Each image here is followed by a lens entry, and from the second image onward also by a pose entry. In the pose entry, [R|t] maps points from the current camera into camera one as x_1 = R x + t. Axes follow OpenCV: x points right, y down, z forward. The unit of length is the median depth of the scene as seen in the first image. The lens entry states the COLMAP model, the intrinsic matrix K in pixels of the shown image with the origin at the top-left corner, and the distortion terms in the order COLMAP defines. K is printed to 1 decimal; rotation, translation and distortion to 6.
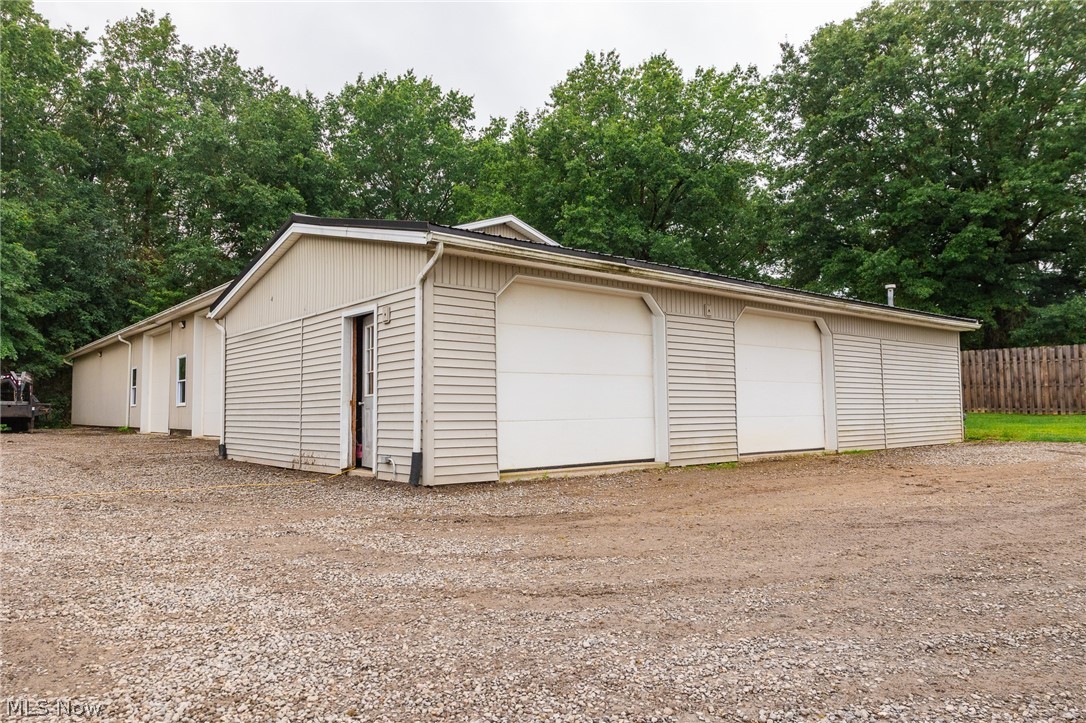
lens RADIAL K [[749.1, 0, 551.0], [0, 749.1, 361.6], [0, 0, 1]] dist [-0.000424, 0.003061]
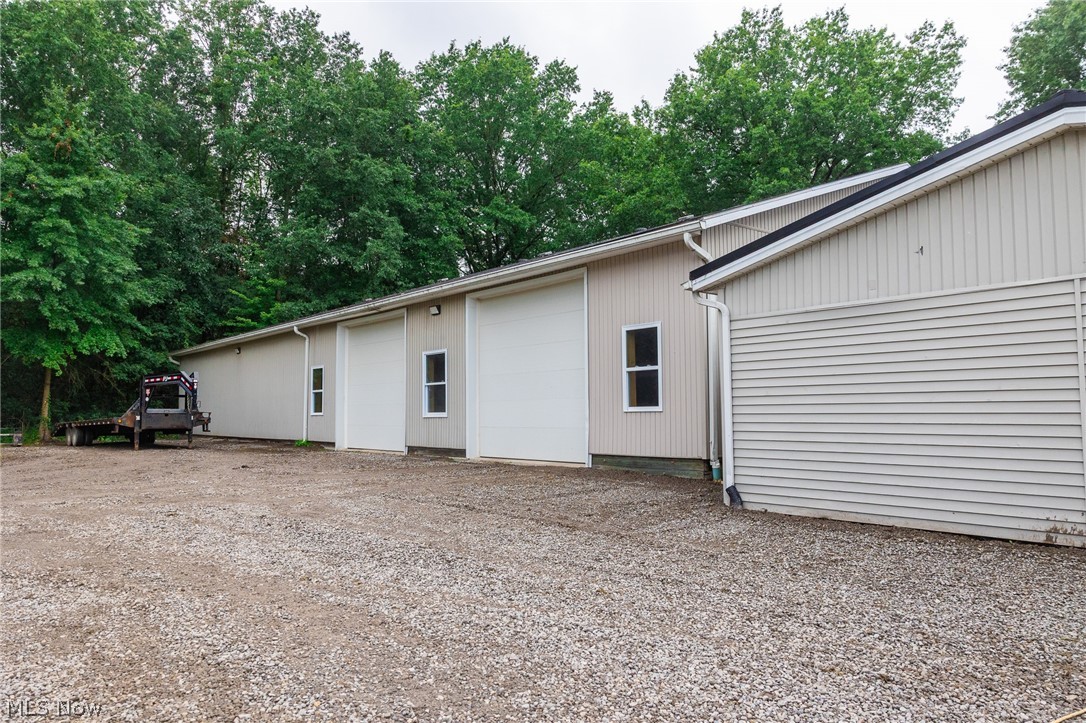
lens RADIAL K [[749.1, 0, 535.4], [0, 749.1, 362.5], [0, 0, 1]] dist [-0.000424, 0.003061]
pose [[0.999950, 0.000757, 0.010002, -0.186065], [-0.000760, 1.000000, 0.000329, 0.001756], [-0.010002, -0.000336, 0.999950, 0.110821]]
